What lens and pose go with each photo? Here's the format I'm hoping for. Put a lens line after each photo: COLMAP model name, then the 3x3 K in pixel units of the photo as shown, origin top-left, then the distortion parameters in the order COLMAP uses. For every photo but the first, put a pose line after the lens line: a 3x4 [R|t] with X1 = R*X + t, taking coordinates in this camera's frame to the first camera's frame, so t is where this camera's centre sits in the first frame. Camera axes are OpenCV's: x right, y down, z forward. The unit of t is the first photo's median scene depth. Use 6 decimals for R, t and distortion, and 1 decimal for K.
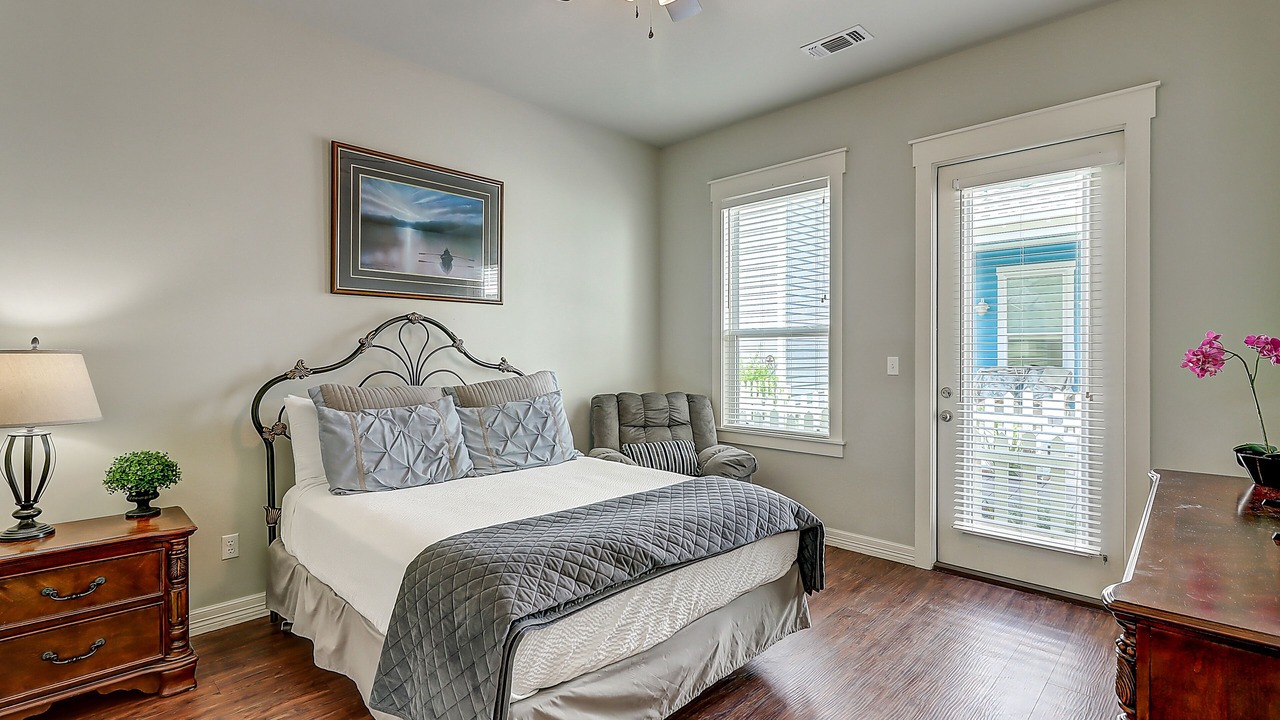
lens RADIAL K [[576.5, 0, 665.5], [0, 576.5, 354.8], [0, 0, 1]] dist [-0.000187, -0.000092]
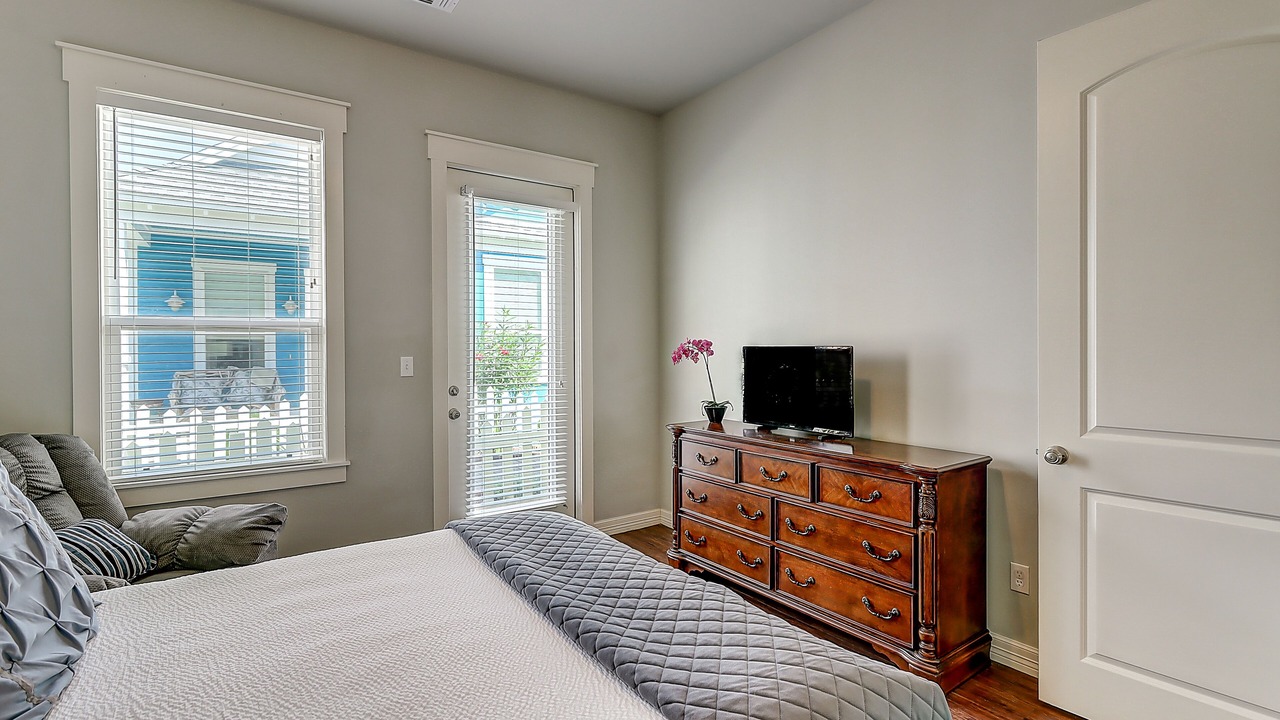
lens RADIAL K [[590.0, 0, 638.5], [0, 590.0, 353.4], [0, 0, 1]] dist [-0.001502, -0.000062]
pose [[0.221063, -0.007728, 0.975229, -0.409264], [0.012377, 0.999910, 0.005118, -0.002031], [-0.975181, 0.010939, 0.221138, 0.405404]]
